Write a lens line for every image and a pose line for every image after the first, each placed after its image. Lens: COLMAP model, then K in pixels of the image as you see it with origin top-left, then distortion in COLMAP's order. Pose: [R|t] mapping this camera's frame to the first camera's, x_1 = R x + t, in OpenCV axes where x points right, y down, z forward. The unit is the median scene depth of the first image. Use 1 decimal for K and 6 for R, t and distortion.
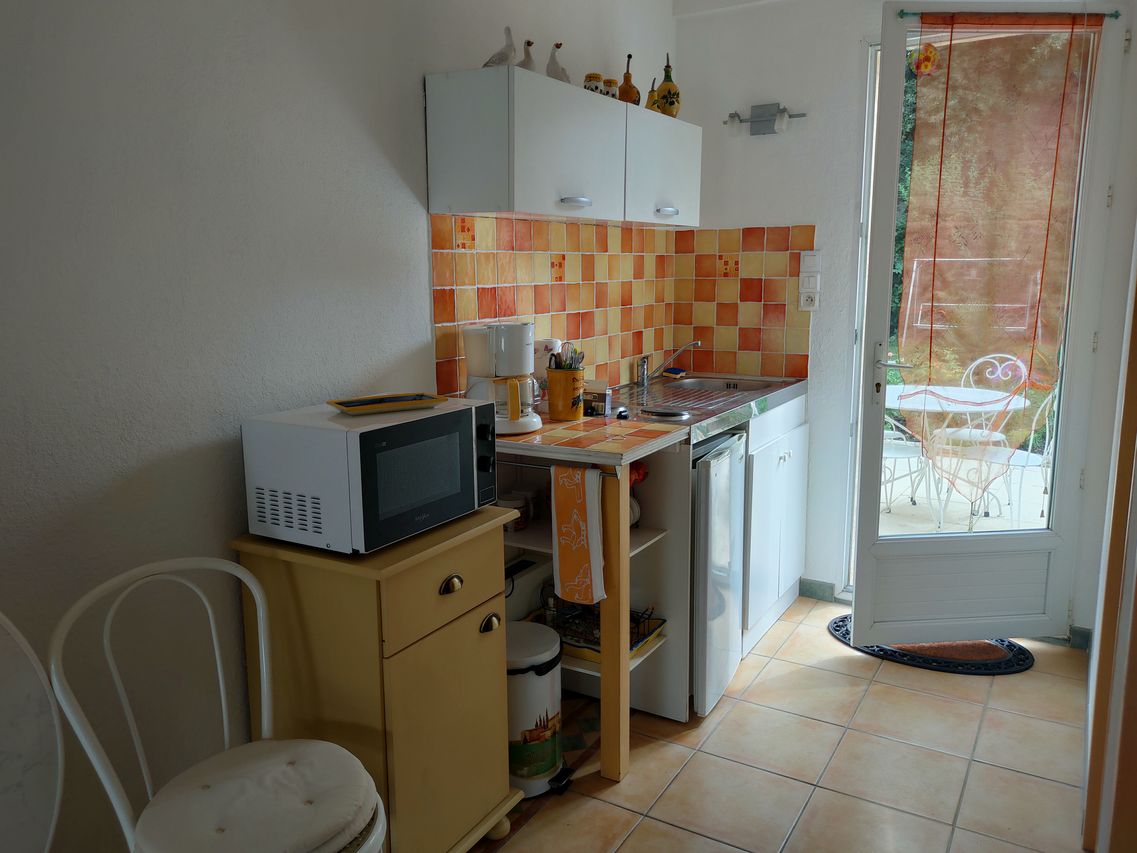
lens RADIAL K [[876.6, 0, 568.0], [0, 876.6, 428.6], [0, 0, 1]] dist [0.022740, 0.002743]
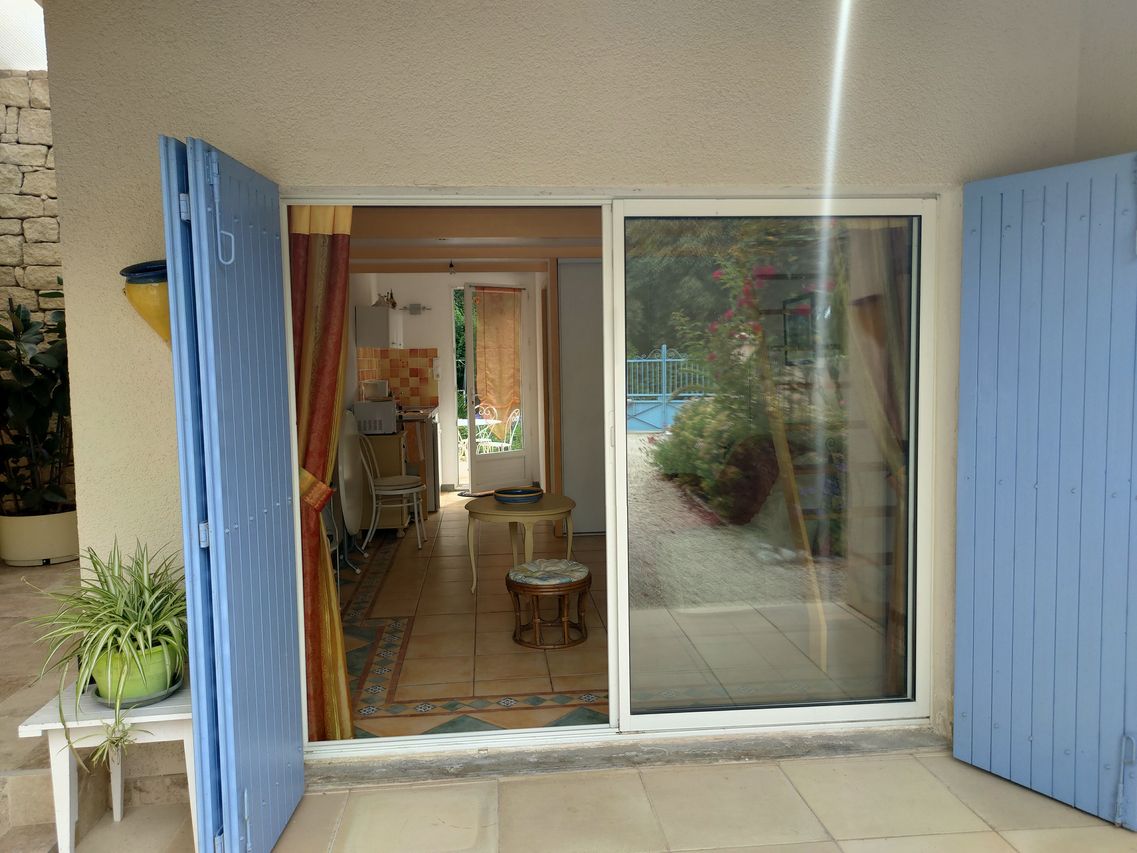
lens RADIAL K [[876.6, 0, 563.4], [0, 876.6, 432.5], [0, 0, 1]] dist [0.022740, 0.002743]
pose [[0.812701, -0.050892, 0.580455, -0.975848], [0.112061, 0.991233, -0.069991, 0.255185], [-0.571804, 0.121929, 0.811279, -1.368268]]
